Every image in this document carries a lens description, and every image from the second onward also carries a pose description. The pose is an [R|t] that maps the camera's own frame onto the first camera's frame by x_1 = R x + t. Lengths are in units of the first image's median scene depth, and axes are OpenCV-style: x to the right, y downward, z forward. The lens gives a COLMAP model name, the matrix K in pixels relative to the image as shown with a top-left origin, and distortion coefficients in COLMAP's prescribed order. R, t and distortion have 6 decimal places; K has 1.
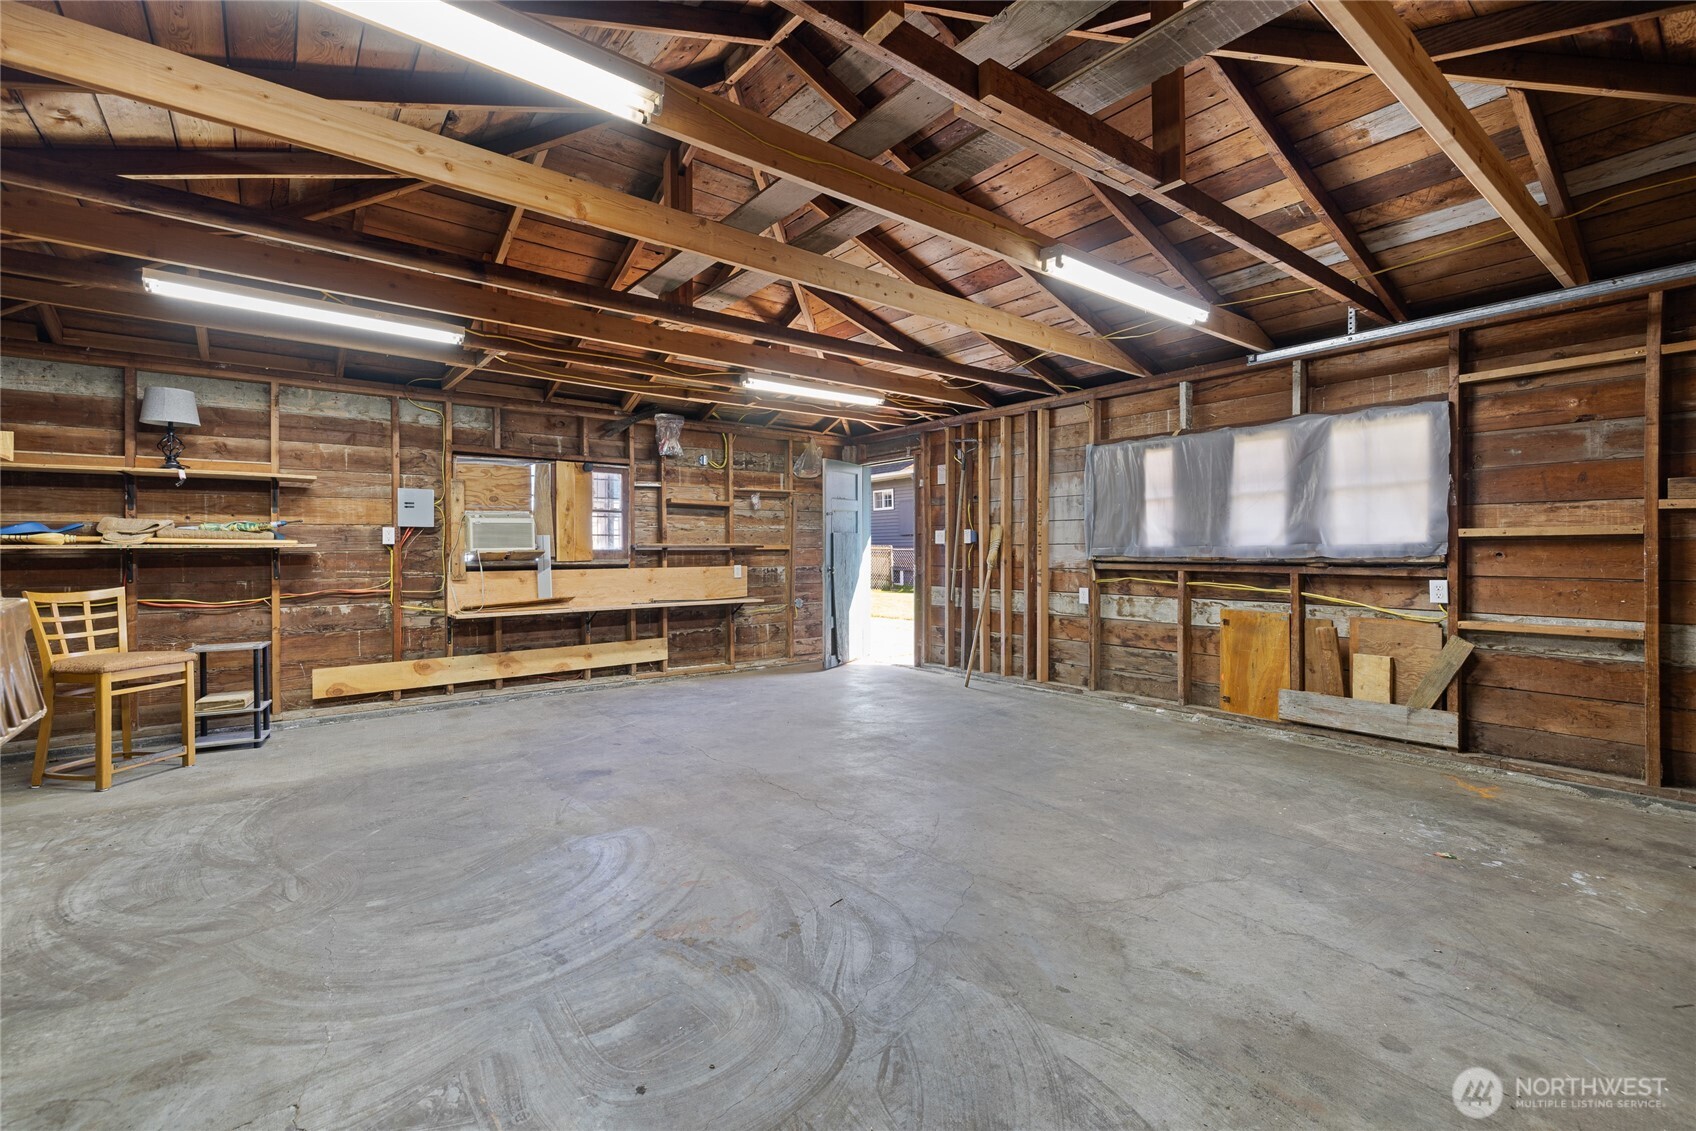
lens RADIAL K [[730.4, 0, 848.3], [0, 730.4, 556.0], [0, 0, 1]] dist [-0.001081, -0.000038]
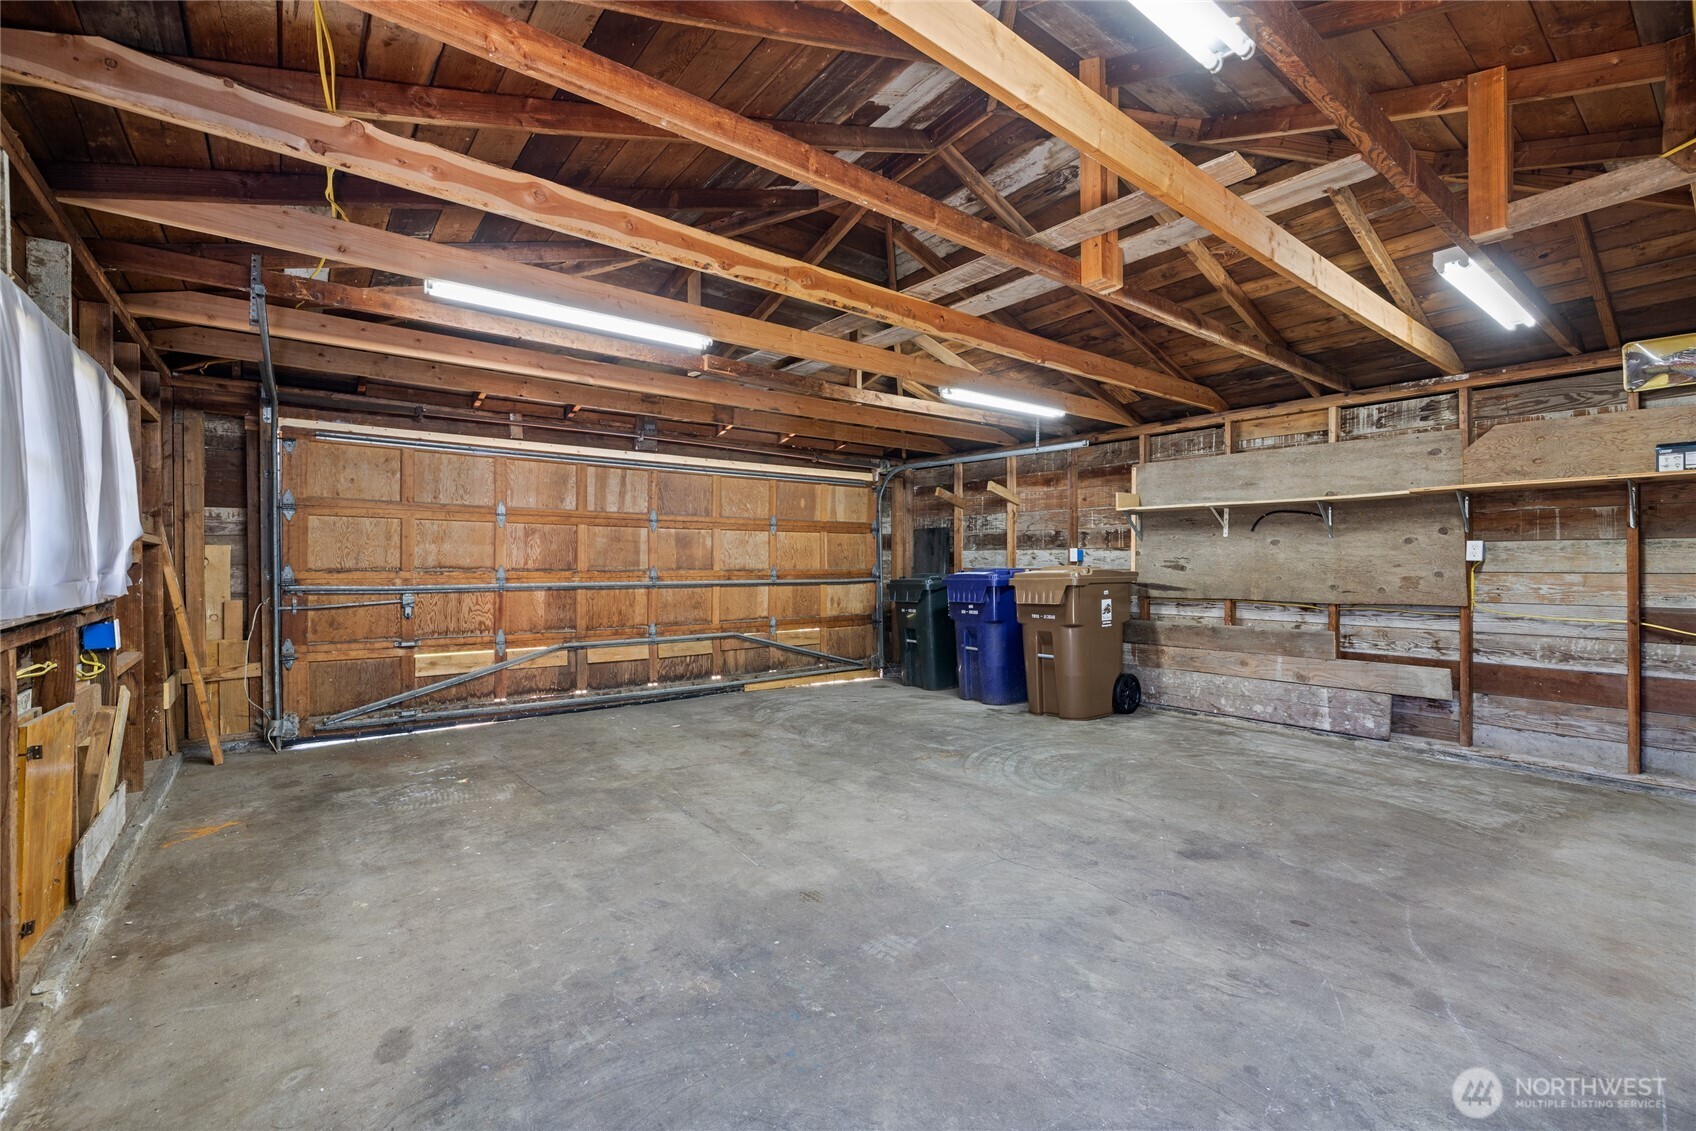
lens RADIAL K [[730.4, 0, 848.5], [0, 730.4, 560.9], [0, 0, 1]] dist [-0.001081, -0.000038]
pose [[-0.999980, 0.005431, 0.003201, 0.036615], [0.005476, 0.999882, 0.014329, -0.040900], [-0.003123, 0.014346, -0.999892, 2.157712]]
